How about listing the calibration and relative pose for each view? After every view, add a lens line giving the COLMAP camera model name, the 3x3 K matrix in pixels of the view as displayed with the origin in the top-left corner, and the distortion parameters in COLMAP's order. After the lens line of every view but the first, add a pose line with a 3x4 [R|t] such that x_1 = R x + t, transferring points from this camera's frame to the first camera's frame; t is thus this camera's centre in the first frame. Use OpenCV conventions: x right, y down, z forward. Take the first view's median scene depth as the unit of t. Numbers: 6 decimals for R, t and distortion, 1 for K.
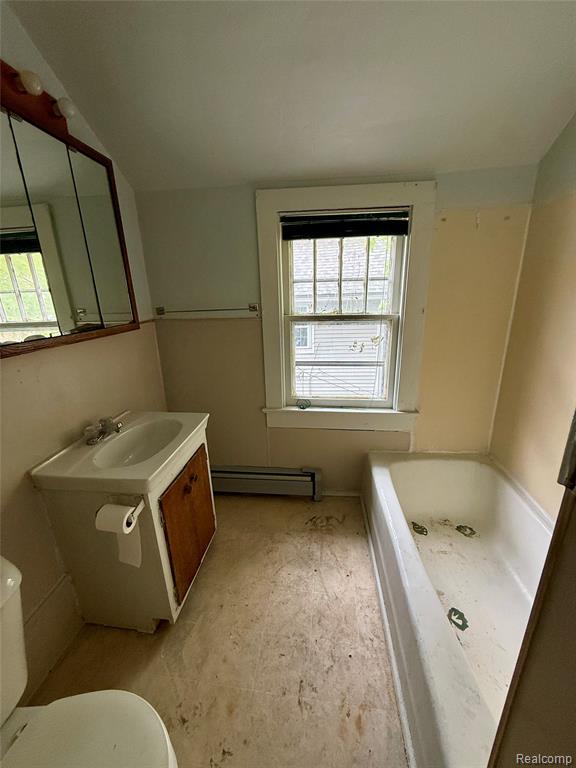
lens RADIAL K [[305.2, 0, 288.2], [0, 305.2, 381.5], [0, 0, 1]] dist [-0.003146, -0.000114]
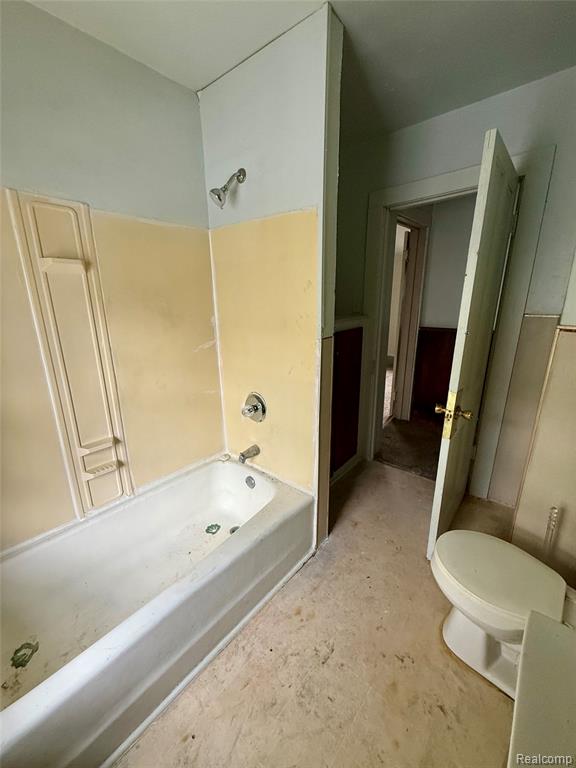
lens RADIAL K [[305.2, 0, 288.2], [0, 305.2, 381.5], [0, 0, 1]] dist [-0.003146, -0.000114]
pose [[-0.829335, -0.114525, 0.546889, -0.296462], [0.194075, 0.858789, 0.474147, -0.343175], [-0.523964, 0.499365, -0.689998, 1.211697]]
